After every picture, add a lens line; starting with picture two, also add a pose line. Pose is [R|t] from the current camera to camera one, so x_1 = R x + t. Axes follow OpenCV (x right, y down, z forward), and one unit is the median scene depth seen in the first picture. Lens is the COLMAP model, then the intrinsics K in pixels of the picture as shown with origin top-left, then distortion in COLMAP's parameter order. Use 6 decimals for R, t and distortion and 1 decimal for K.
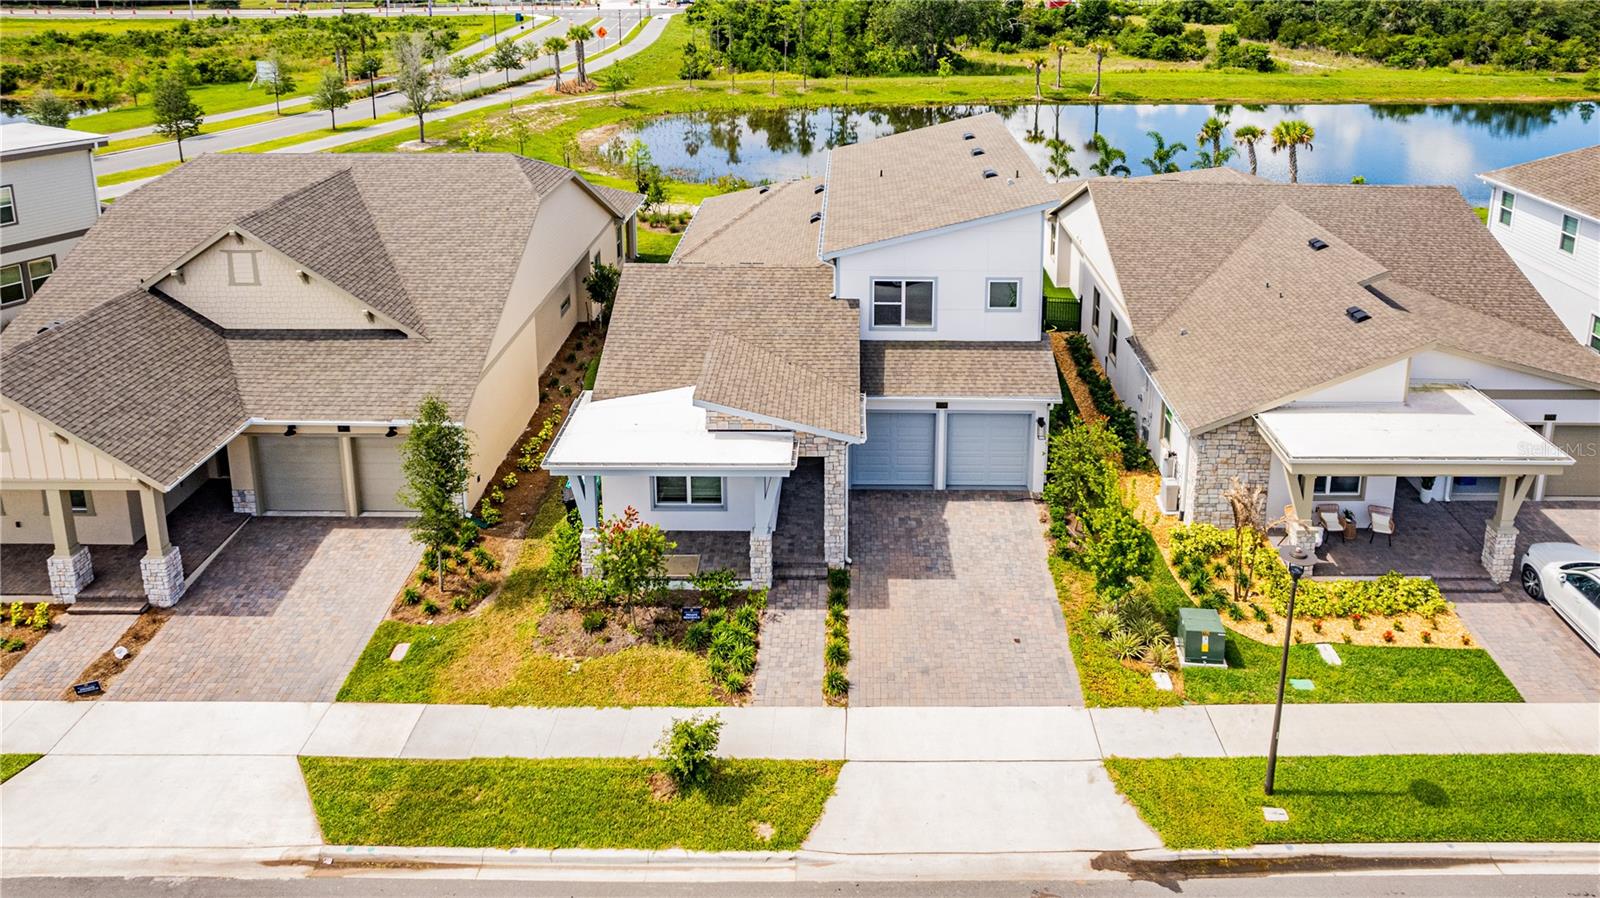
lens RADIAL K [[1047.2, 0, 861.5], [0, 1047.2, 221.9], [0, 0, 1]] dist [-0.030306, -0.000696]
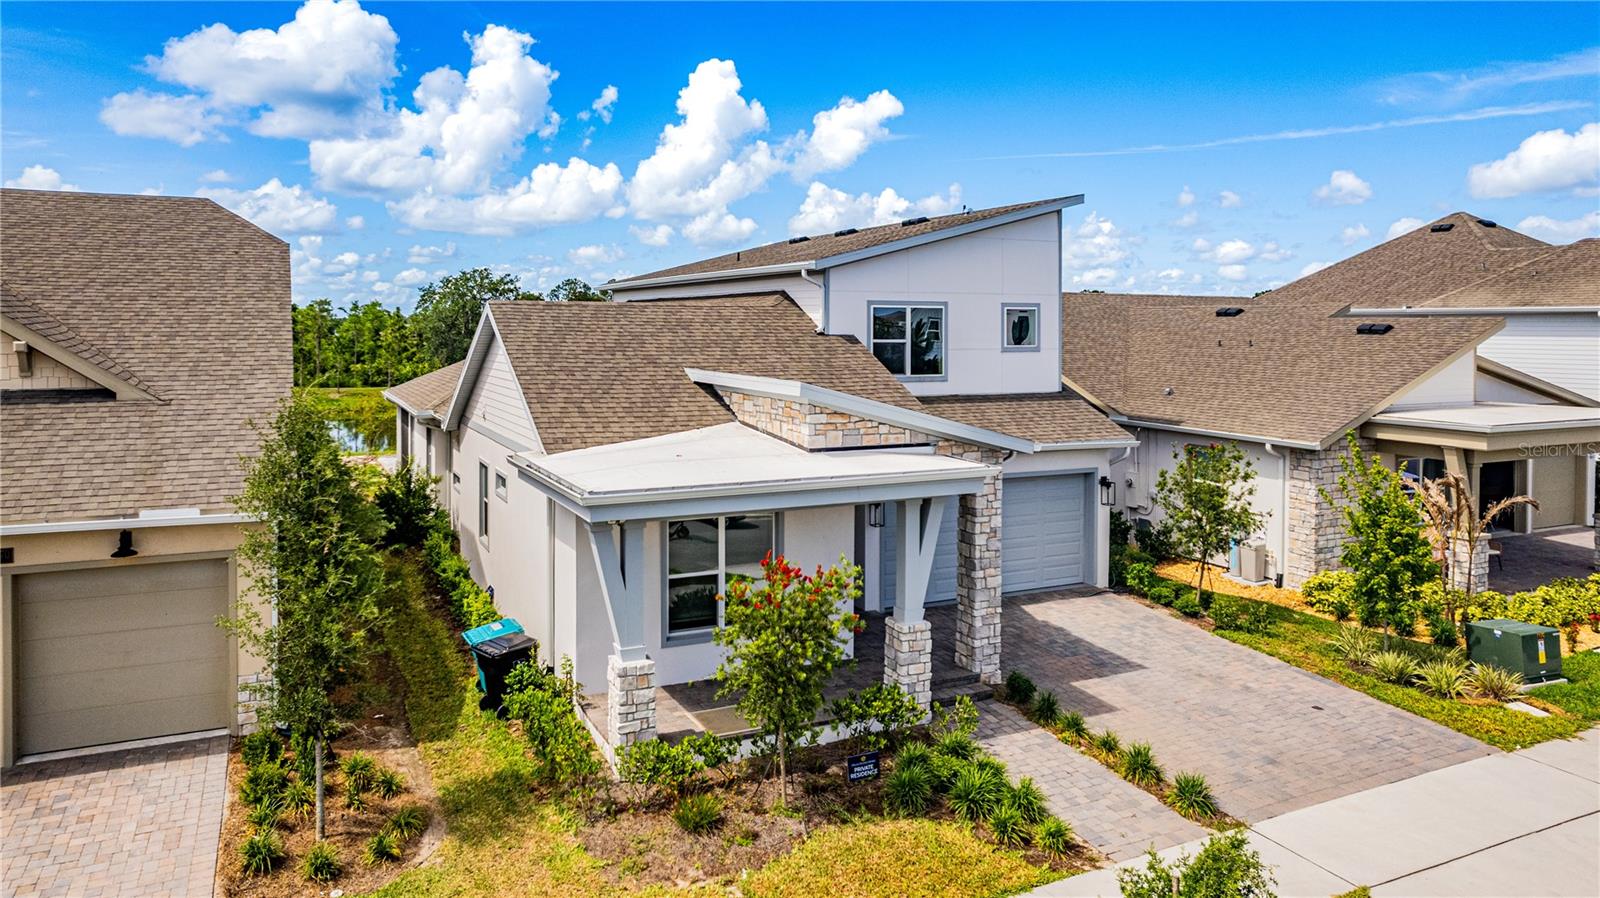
lens RADIAL K [[1051.7, 0, 754.7], [0, 1051.7, 379.6], [0, 0, 1]] dist [-0.051916, 0.038124]
pose [[0.911656, -0.025431, 0.410166, -0.402521], [0.112595, 0.975348, -0.189785, 0.262365], [-0.395228, 0.219201, 0.892046, 0.472888]]
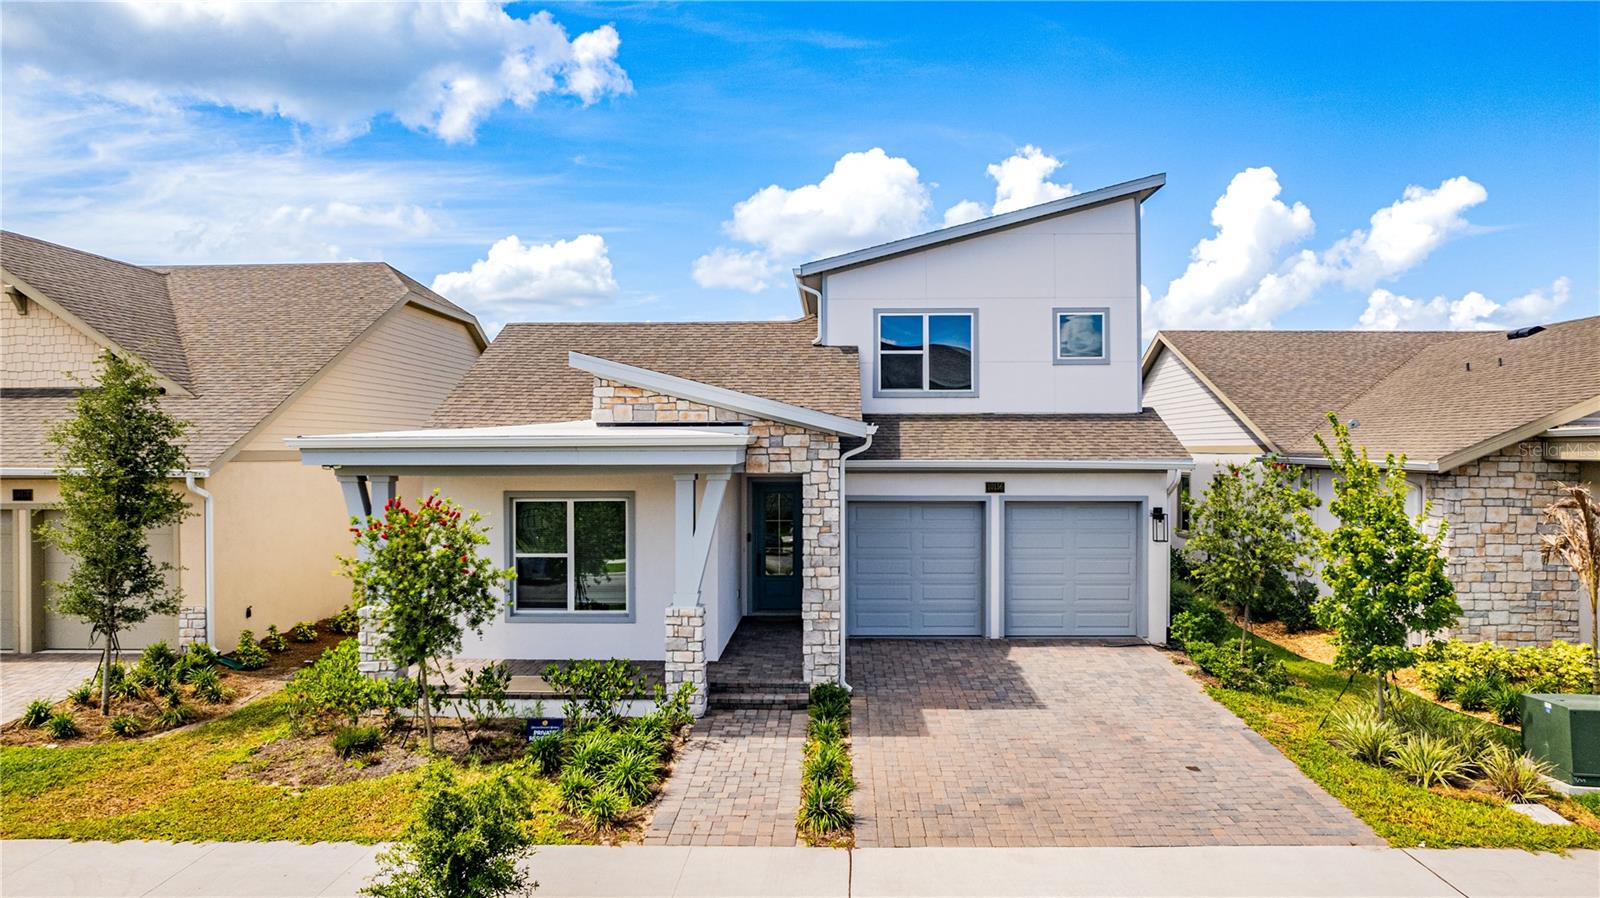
lens RADIAL K [[1031.8, 0, 797.5], [0, 1031.8, 507.5], [0, 0, 1]] dist [-0.078874, 0.068081]
pose [[0.998972, -0.009517, -0.044323, -0.013627], [-0.000194, 0.976810, -0.214109, 0.354914], [0.045332, 0.213898, 0.975804, 0.458164]]
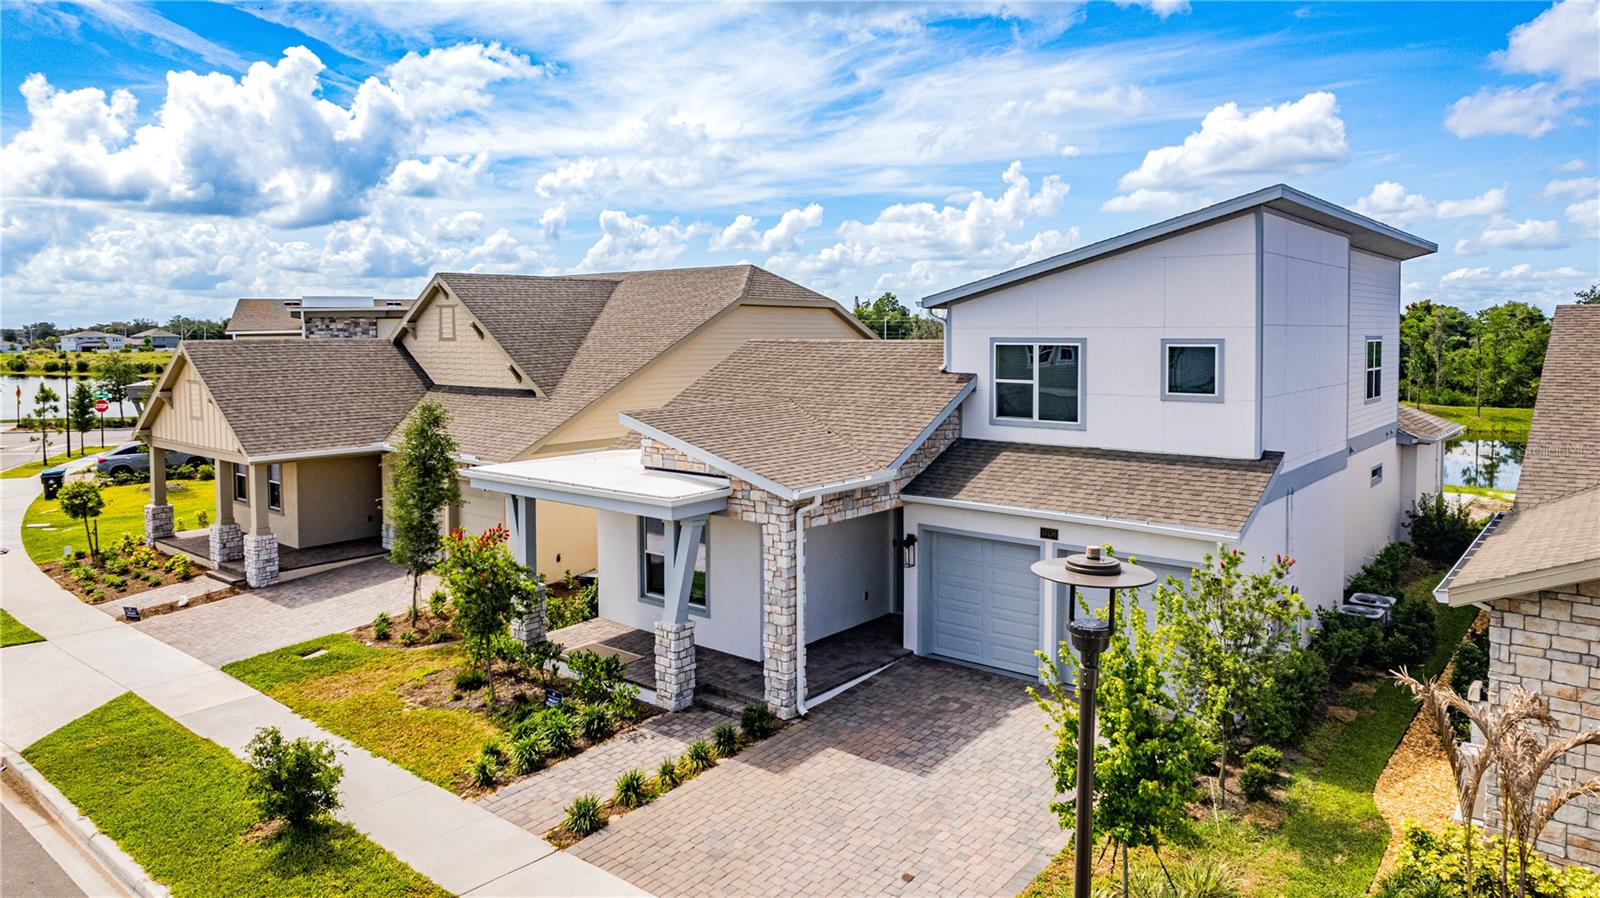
lens RADIAL K [[1042.4, 0, 807.1], [0, 1042.4, 428.4], [0, 0, 1]] dist [-0.082246, 0.080734]
pose [[0.759173, 0.047499, -0.649154, 0.400003], [-0.161021, 0.980039, -0.116601, 0.232883], [0.630658, 0.193048, 0.751667, 0.509619]]
